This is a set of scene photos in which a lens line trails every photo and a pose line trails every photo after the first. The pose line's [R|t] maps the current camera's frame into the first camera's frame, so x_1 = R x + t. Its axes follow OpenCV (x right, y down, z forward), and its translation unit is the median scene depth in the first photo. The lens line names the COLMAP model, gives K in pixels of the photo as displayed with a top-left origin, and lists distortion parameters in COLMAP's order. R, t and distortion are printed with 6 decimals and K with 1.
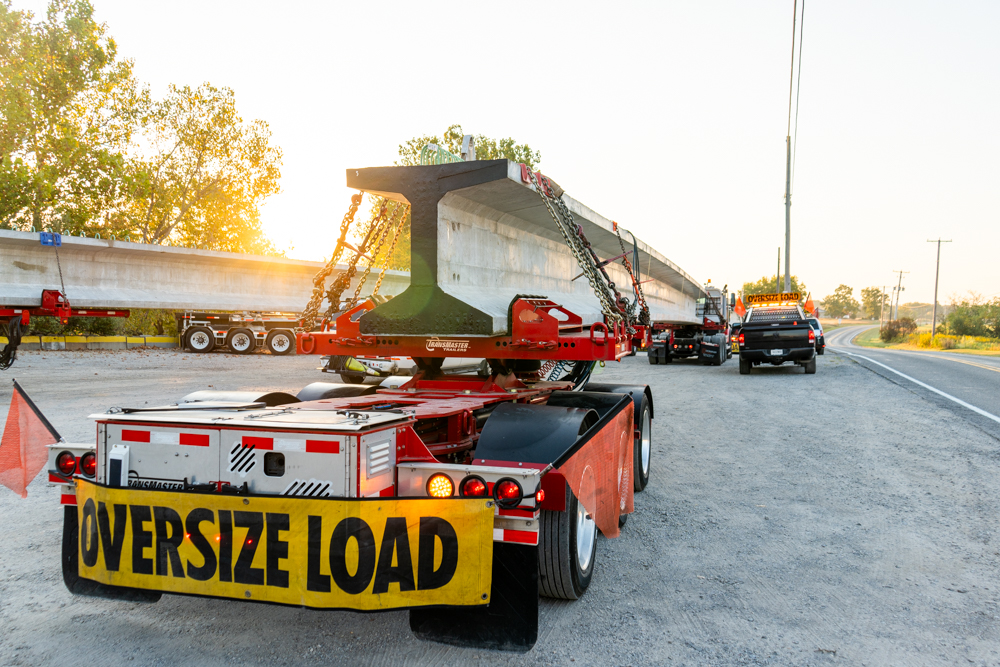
lens RADIAL K [[831.1, 0, 523.8], [0, 831.1, 322.9], [0, 0, 1]] dist [-0.012871, 0.010549]
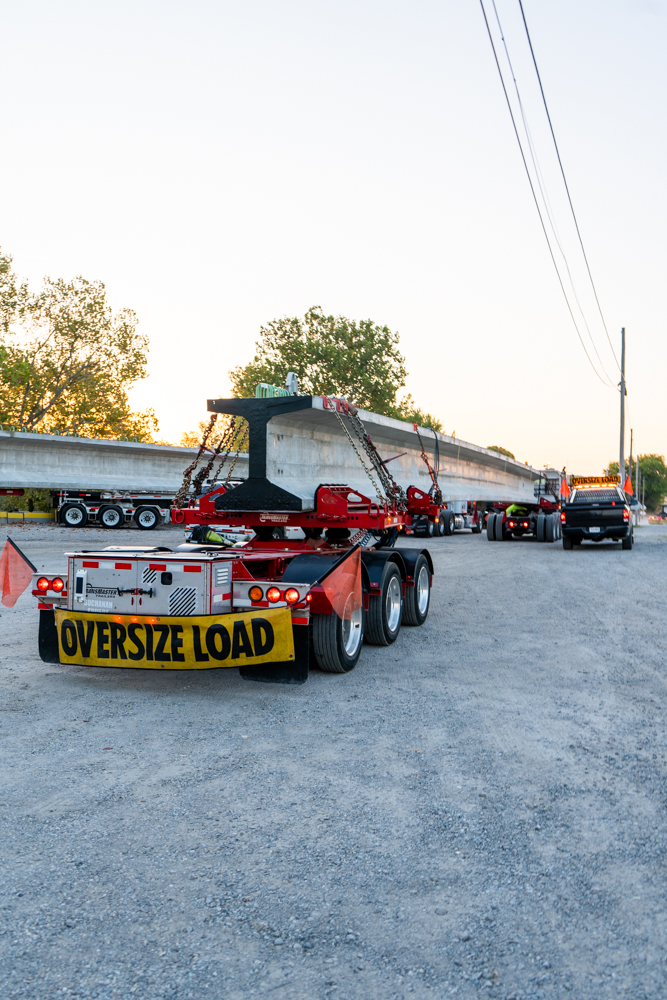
lens RADIAL K [[847.2, 0, 358.8], [0, 847.2, 501.6], [0, 0, 1]] dist [-0.008669, 0.002820]
pose [[0.999396, 0.005633, -0.034298, 0.039421], [-0.005613, 0.999984, 0.000669, -0.001462], [0.034301, -0.000476, 0.999411, -0.178601]]
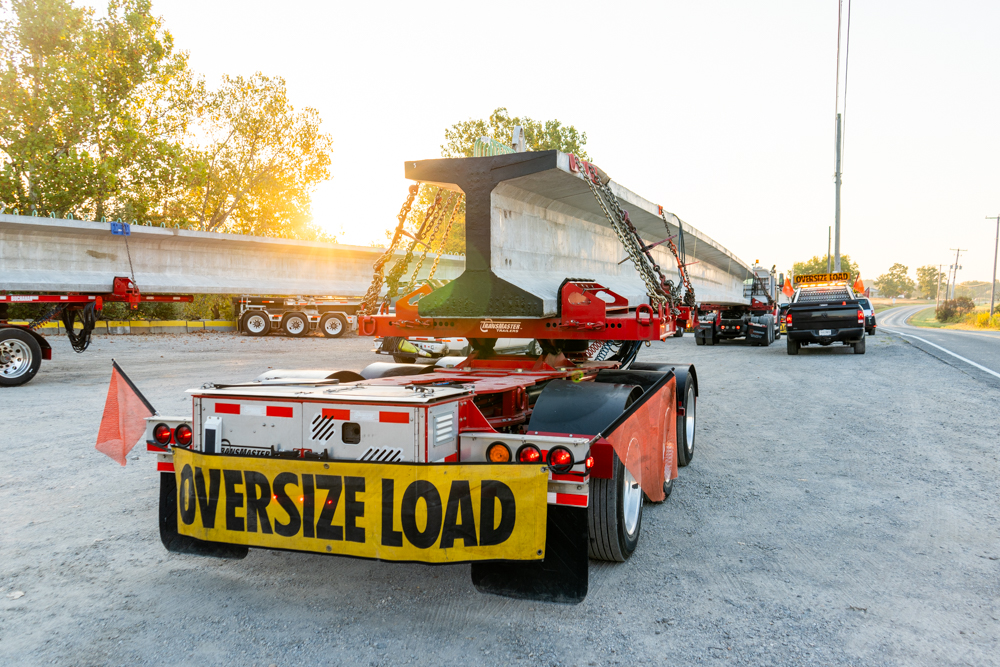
lens RADIAL K [[831.1, 0, 523.8], [0, 831.1, 322.9], [0, 0, 1]] dist [-0.012871, 0.010549]
pose [[0.998401, -0.005969, -0.056213, -0.000903], [0.007169, 0.999750, 0.021158, -0.000016], [0.056072, -0.021527, 0.998195, -0.020038]]
